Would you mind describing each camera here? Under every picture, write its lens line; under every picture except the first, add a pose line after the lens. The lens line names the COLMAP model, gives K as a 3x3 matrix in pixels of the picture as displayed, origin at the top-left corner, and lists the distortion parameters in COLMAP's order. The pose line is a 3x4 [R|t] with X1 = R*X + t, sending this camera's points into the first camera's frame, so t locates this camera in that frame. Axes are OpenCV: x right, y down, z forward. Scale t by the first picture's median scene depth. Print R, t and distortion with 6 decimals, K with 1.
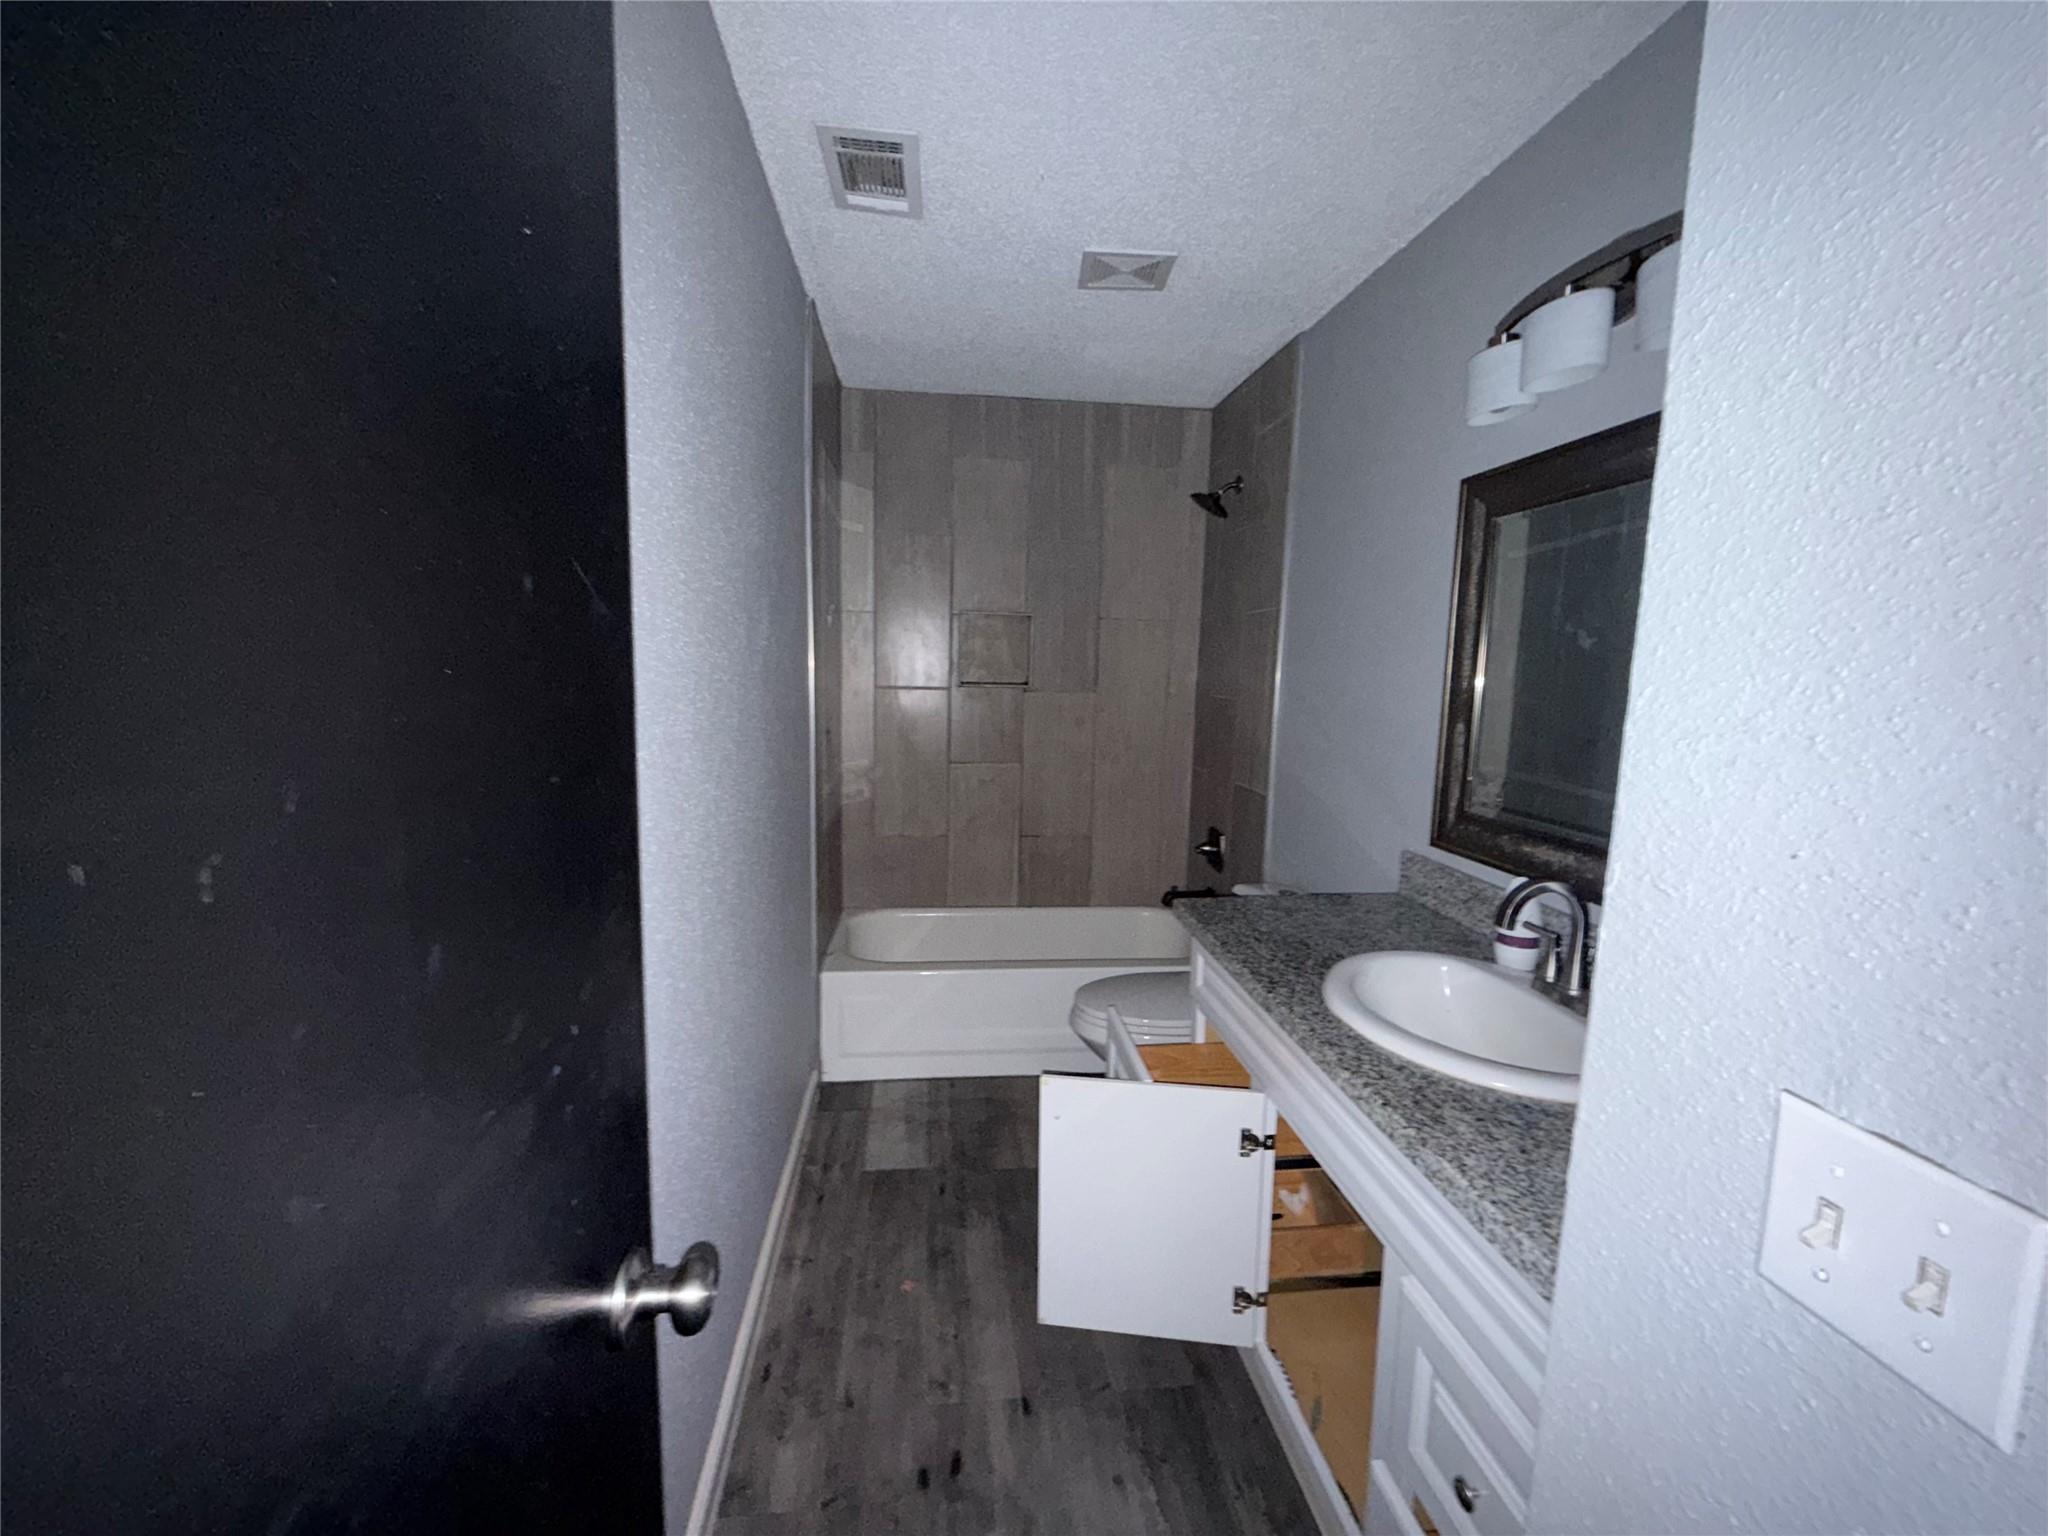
lens RADIAL K [[813.8, 0, 1021.6], [0, 813.8, 769.4], [0, 0, 1]] dist [-0.001302, -0.000441]
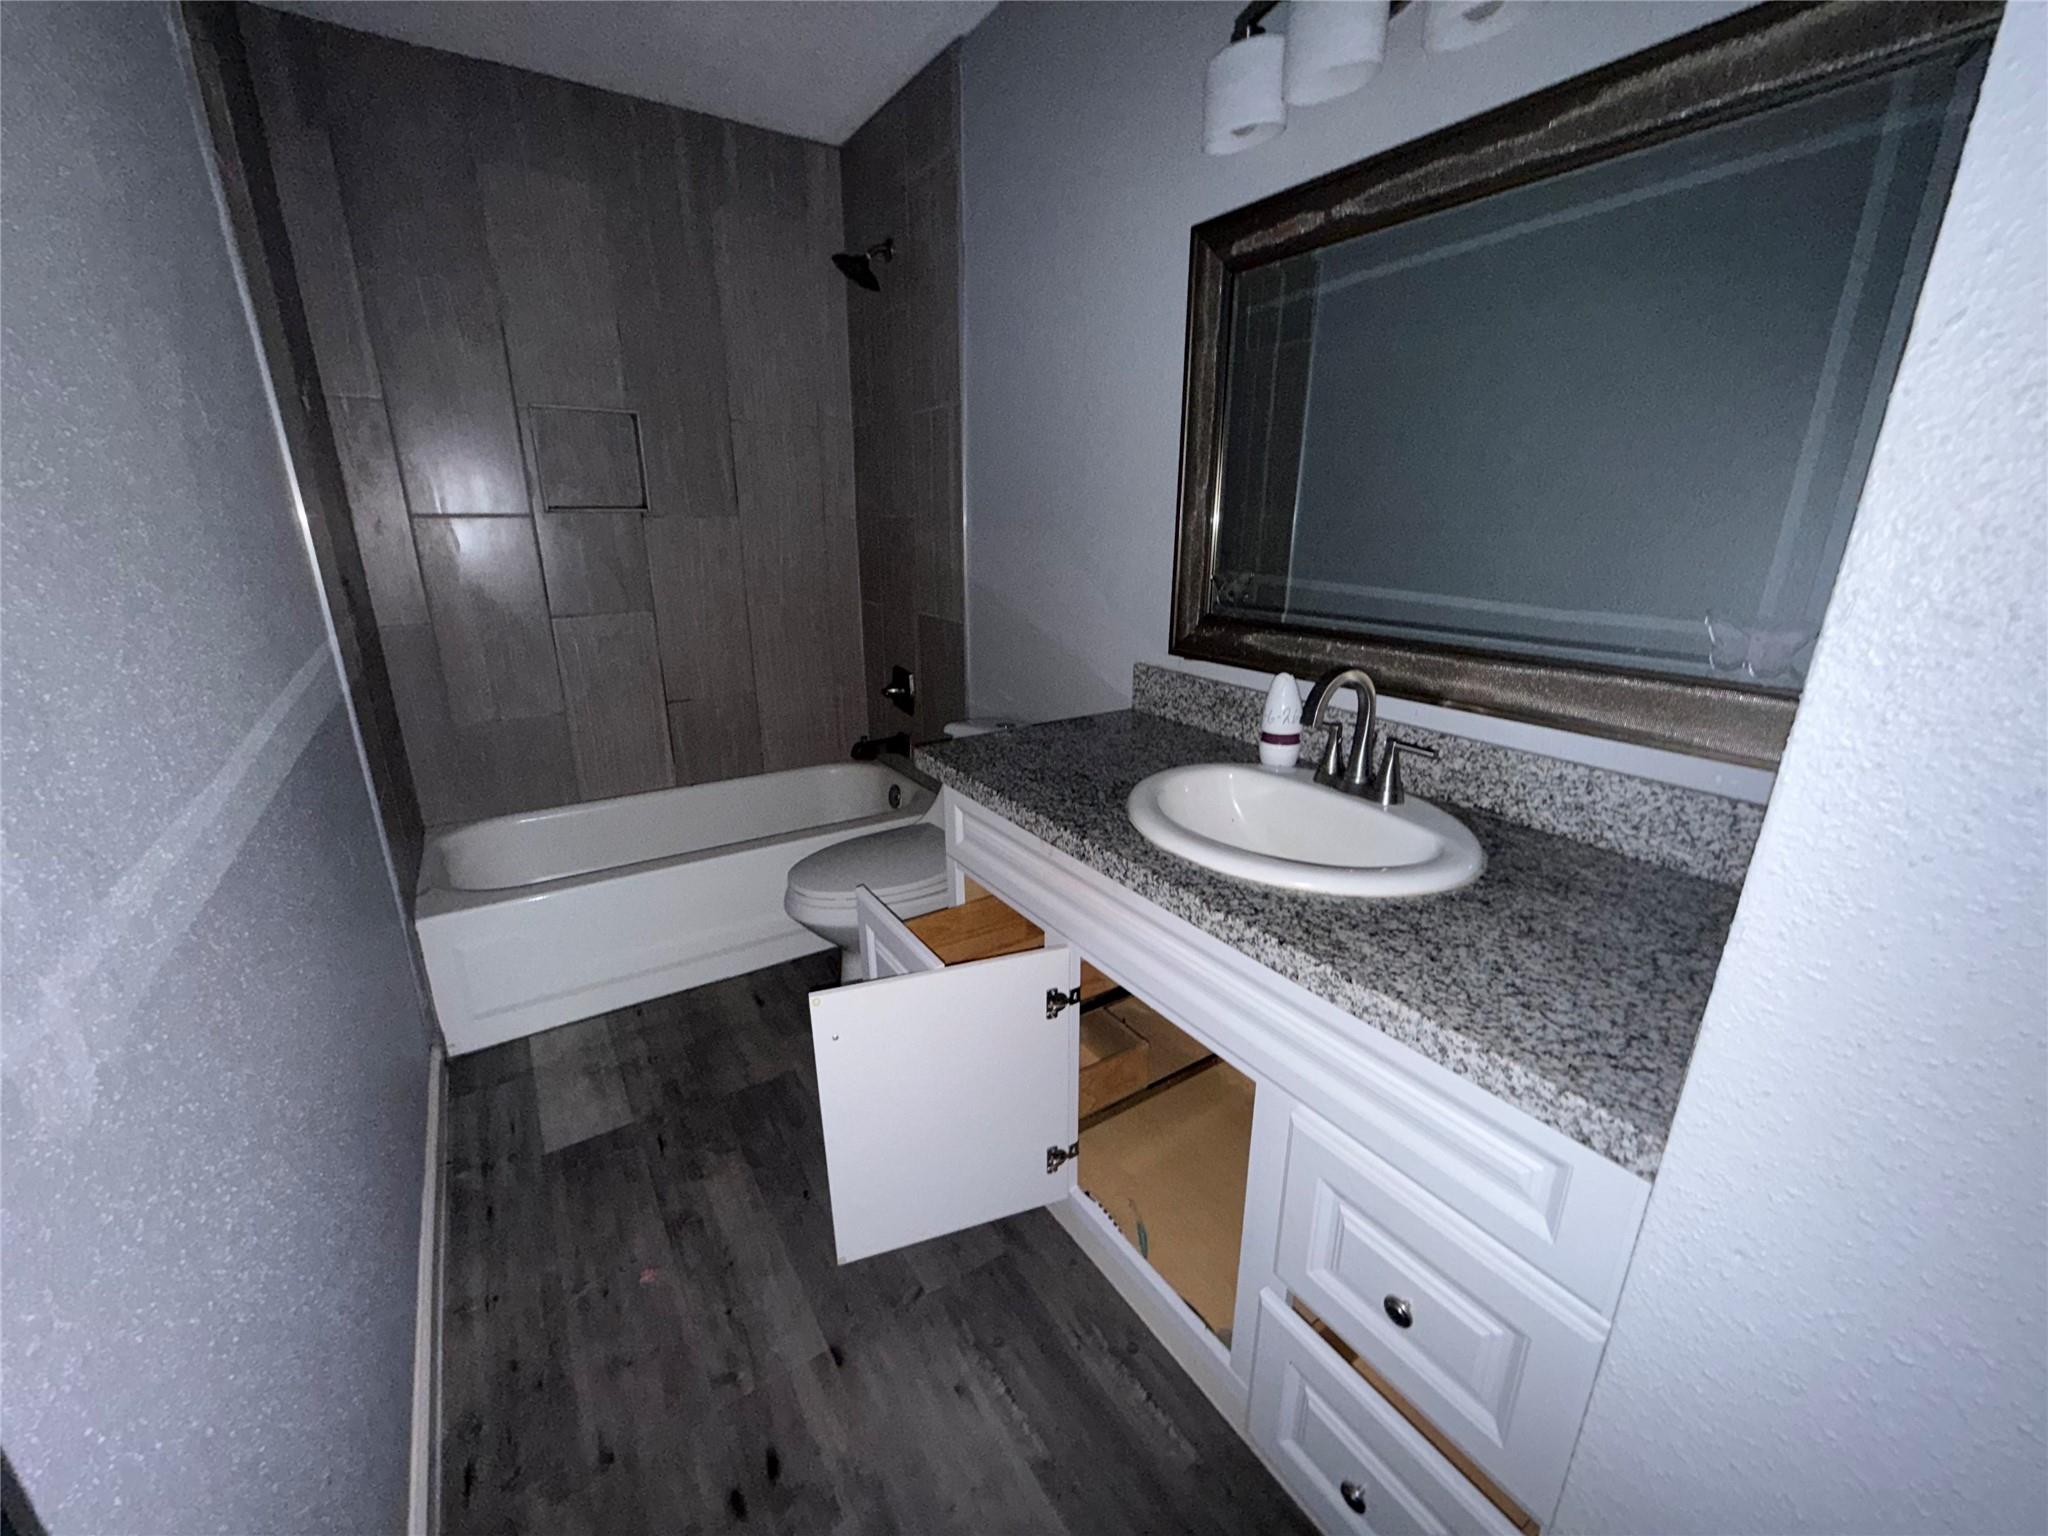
lens RADIAL K [[813.8, 0, 1021.6], [0, 813.8, 769.4], [0, 0, 1]] dist [-0.001302, -0.000441]
pose [[0.892596, -0.155119, 0.423334, -0.078002], [0.075020, 0.976960, 0.199801, 0.022729], [-0.444573, -0.146583, 0.883667, 0.222685]]
